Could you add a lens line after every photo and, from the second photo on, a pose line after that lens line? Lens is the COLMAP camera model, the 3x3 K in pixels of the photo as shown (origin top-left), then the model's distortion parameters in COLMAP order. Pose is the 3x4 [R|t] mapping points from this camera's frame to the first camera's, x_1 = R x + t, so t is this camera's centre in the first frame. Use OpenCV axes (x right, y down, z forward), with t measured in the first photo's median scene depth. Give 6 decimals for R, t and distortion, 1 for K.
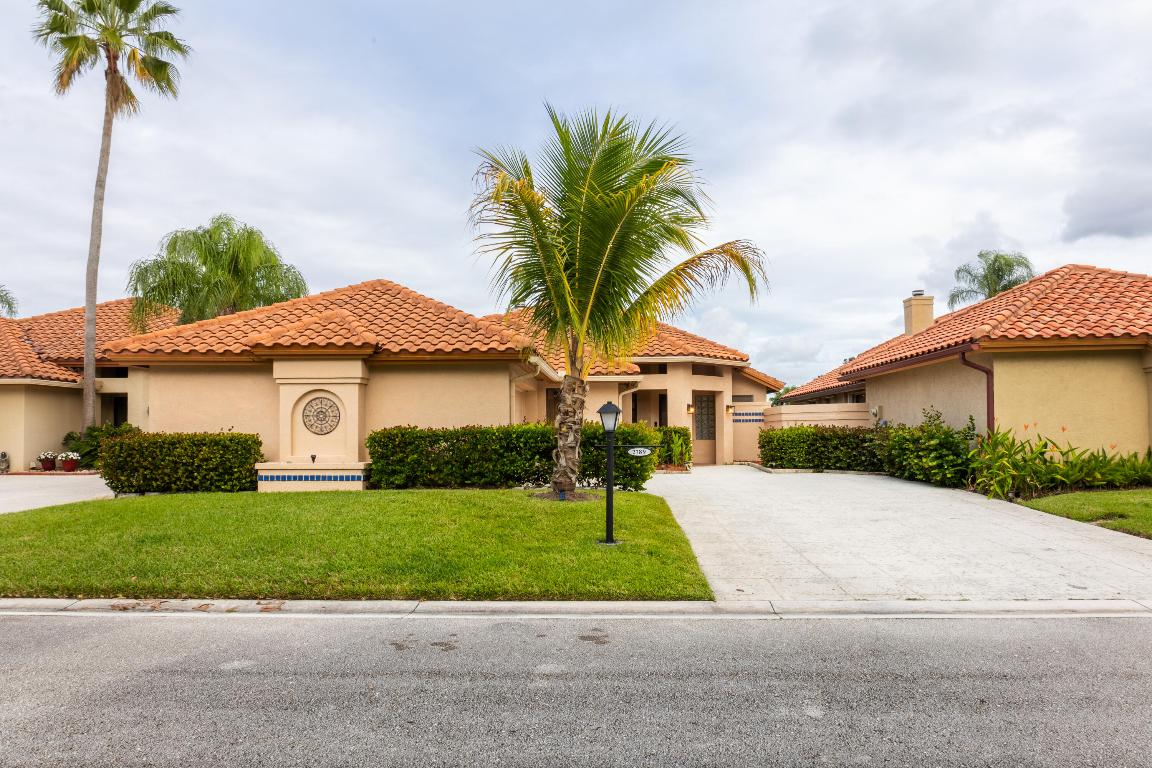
lens RADIAL K [[824.0, 0, 576.0], [0, 824.0, 384.0], [0, 0, 1]] dist [-0.025938, -0.001038]
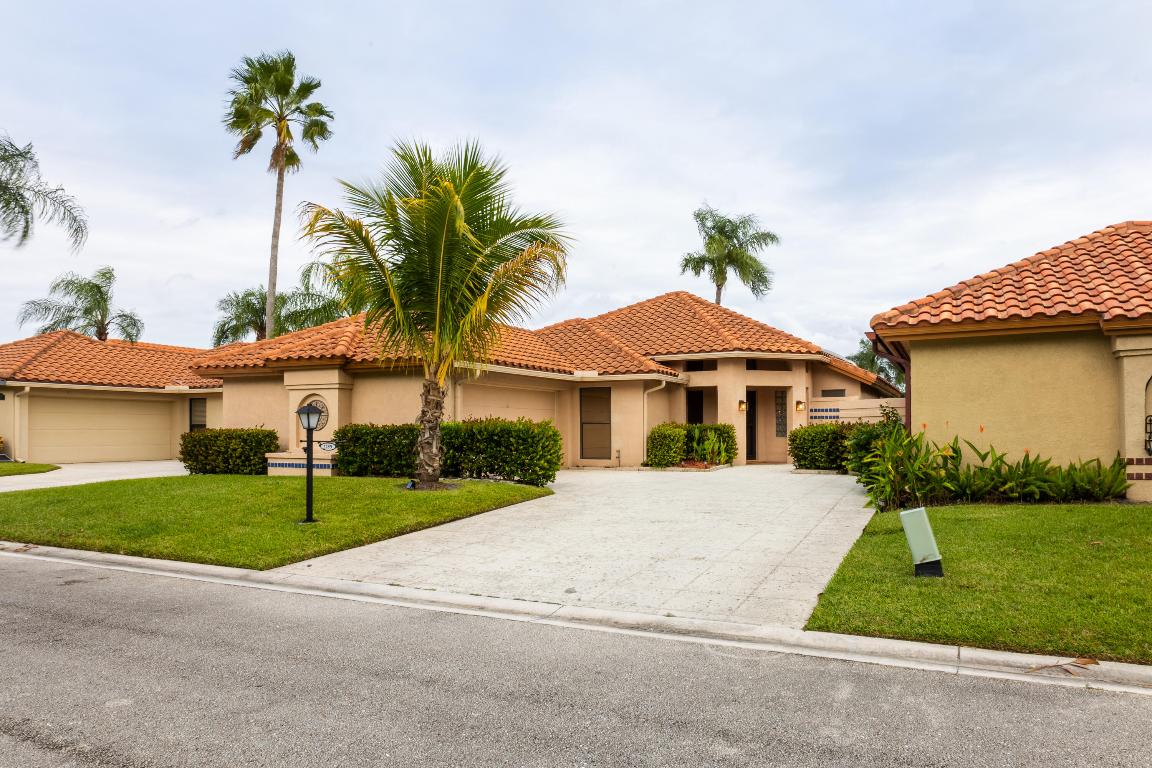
lens RADIAL K [[824.0, 0, 576.0], [0, 824.0, 384.0], [0, 0, 1]] dist [-0.025938, -0.001038]
pose [[0.905197, -0.018786, -0.424577, 0.562136], [0.021567, 0.999766, 0.001745, -0.001582], [0.424444, -0.010736, 0.905390, 0.054860]]
